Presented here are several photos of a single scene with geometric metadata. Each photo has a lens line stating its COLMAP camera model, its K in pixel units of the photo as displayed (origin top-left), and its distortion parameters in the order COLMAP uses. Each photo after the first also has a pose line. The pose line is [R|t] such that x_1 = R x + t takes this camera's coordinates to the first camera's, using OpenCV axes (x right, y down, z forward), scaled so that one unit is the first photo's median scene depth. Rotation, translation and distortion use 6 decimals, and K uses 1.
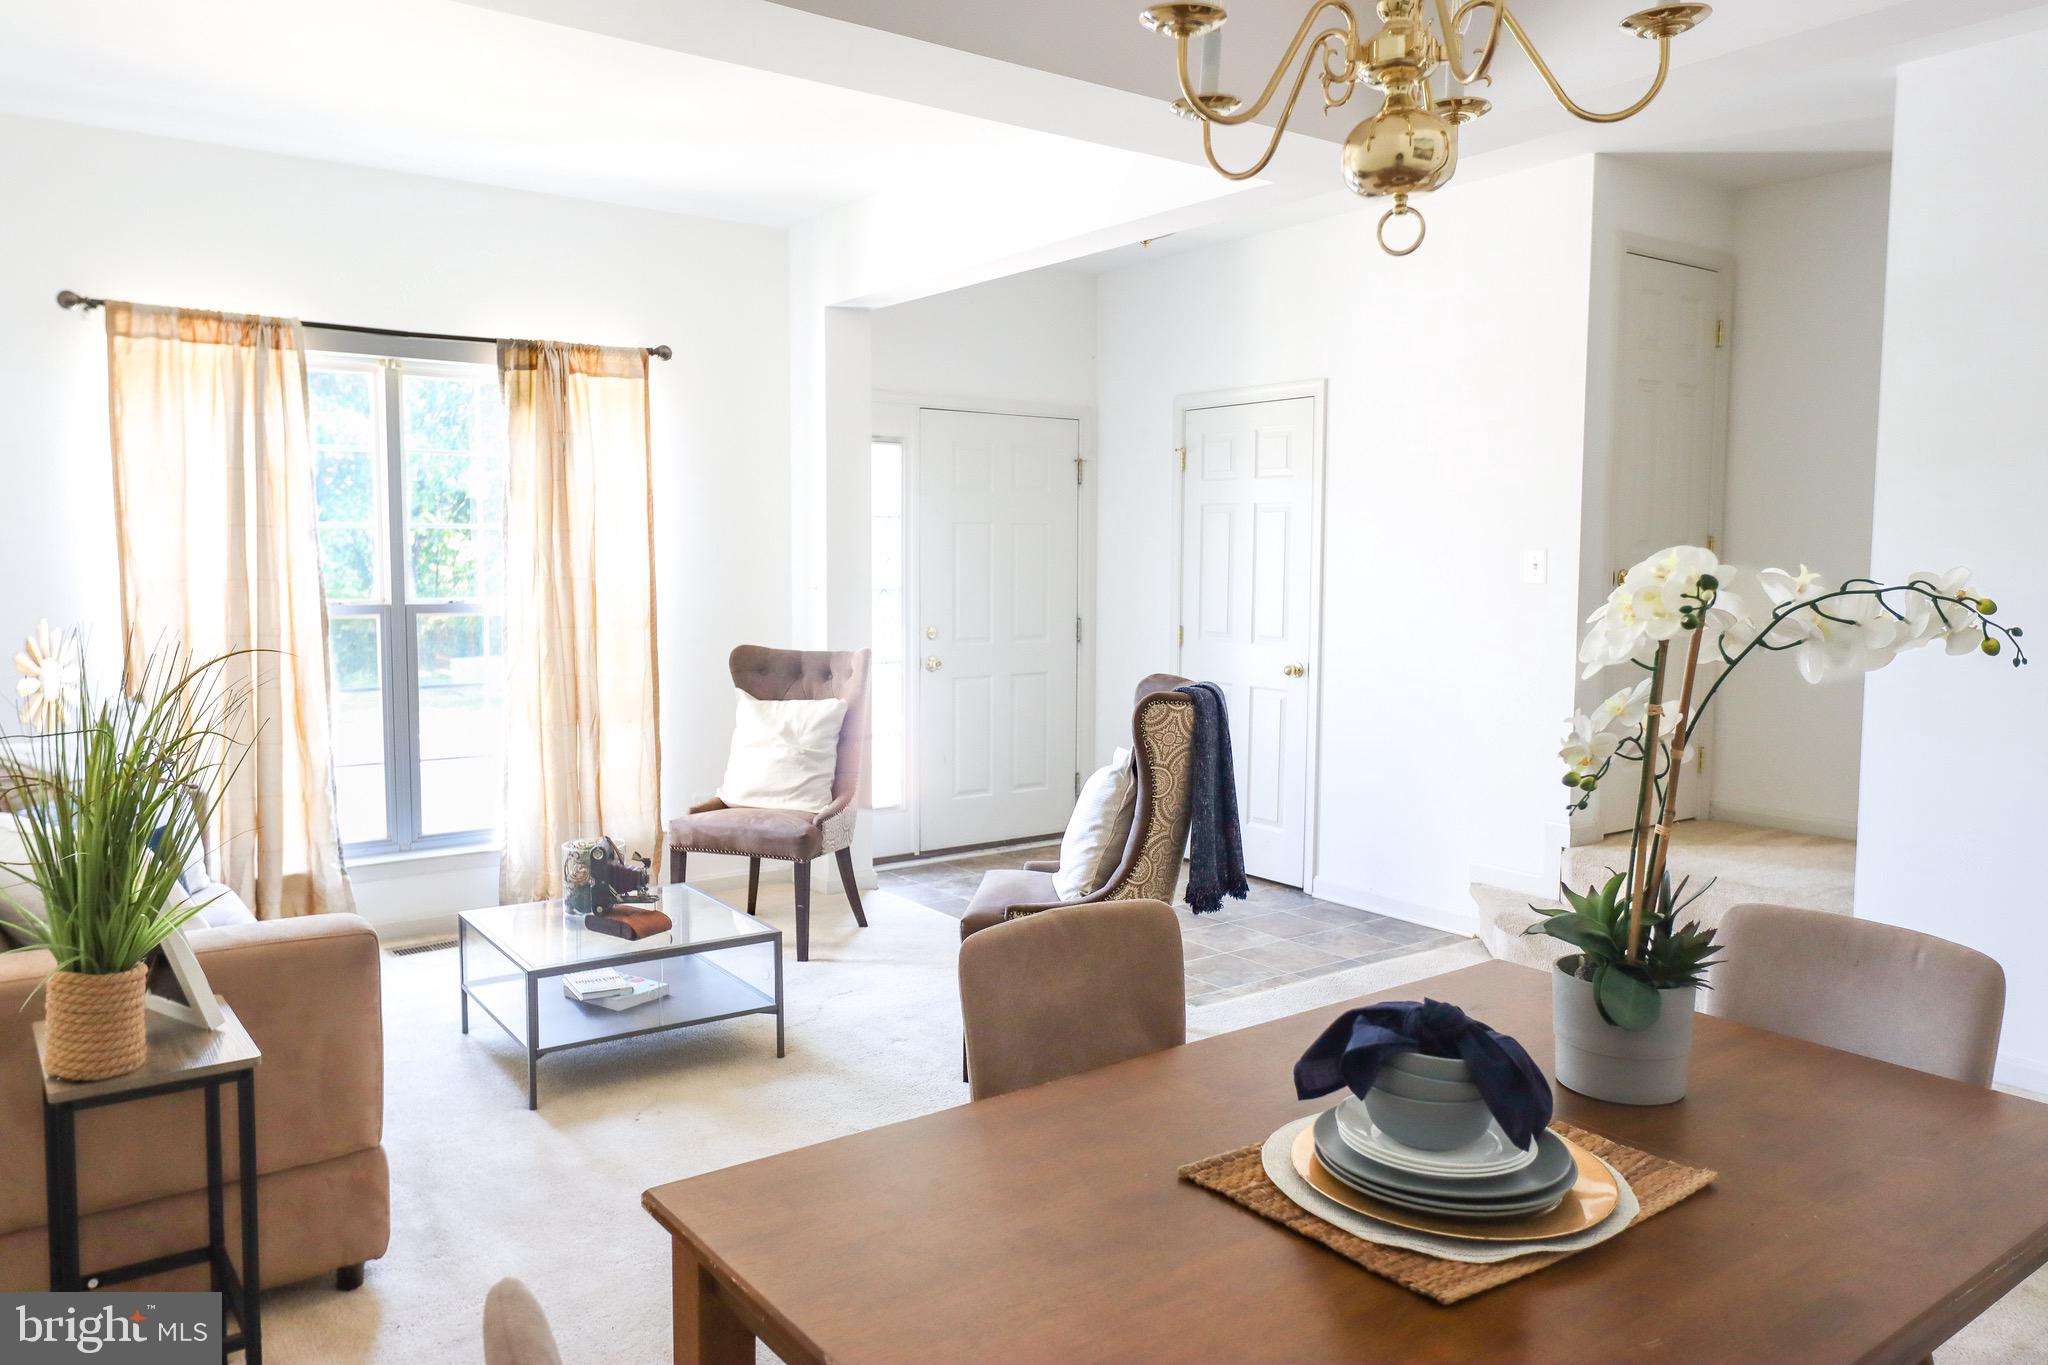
lens RADIAL K [[1461.6, 0, 1017.2], [0, 1461.6, 671.8], [0, 0, 1]] dist [0.012183, -0.000960]
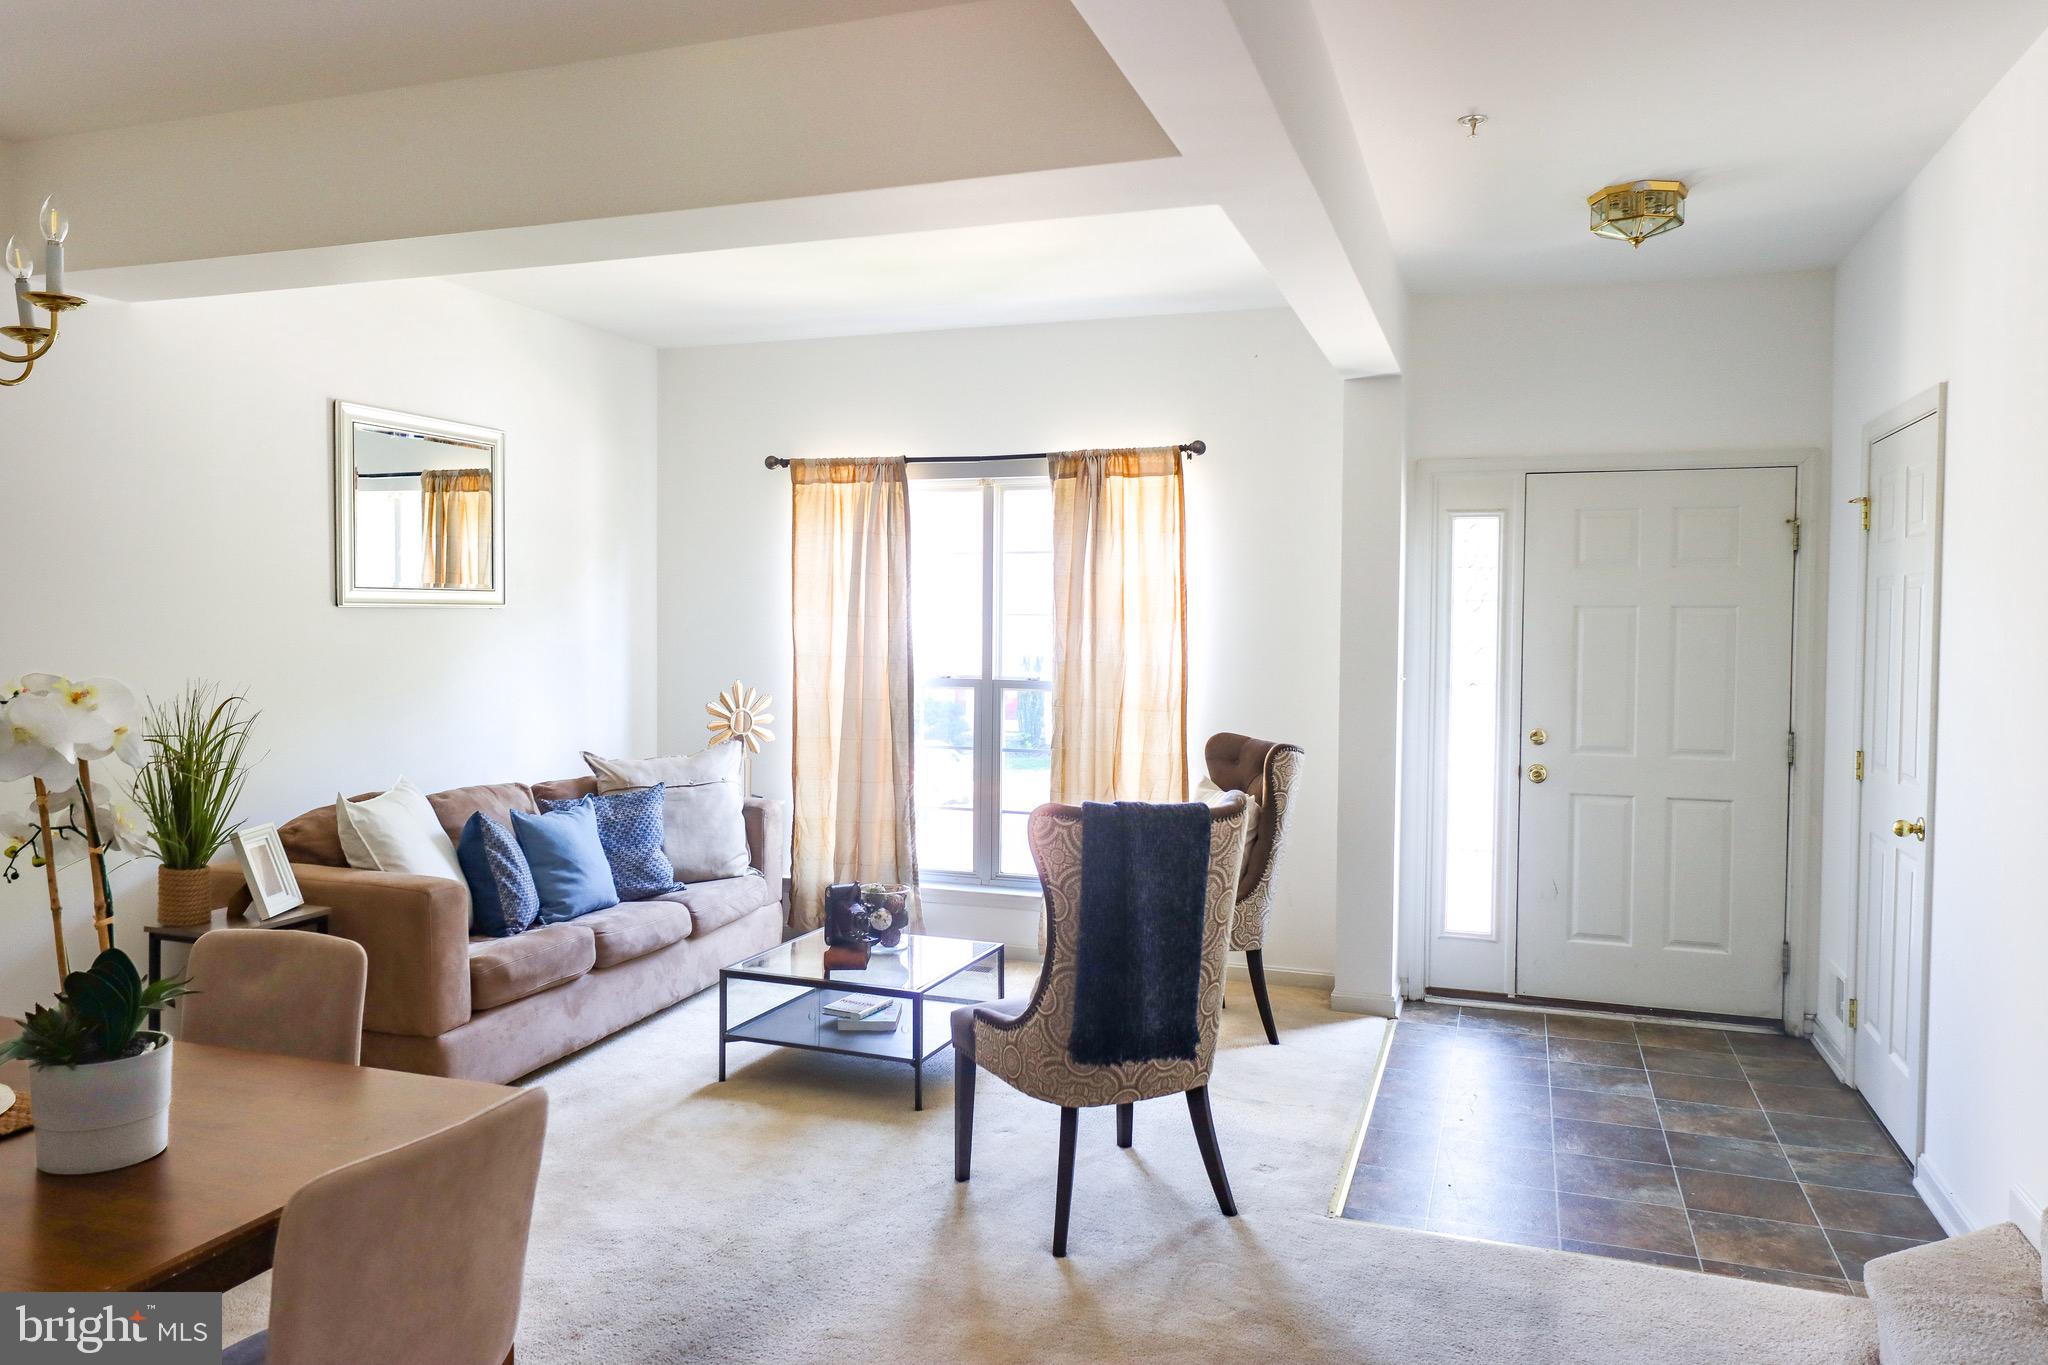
lens RADIAL K [[1461.6, 0, 1012.5], [0, 1461.6, 687.1], [0, 0, 1]] dist [0.012183, -0.000960]
pose [[0.549690, 0.037807, -0.834512, 0.589218], [-0.075302, 0.997151, -0.004425, -0.035699], [0.831968, 0.065273, 0.550971, 0.346607]]
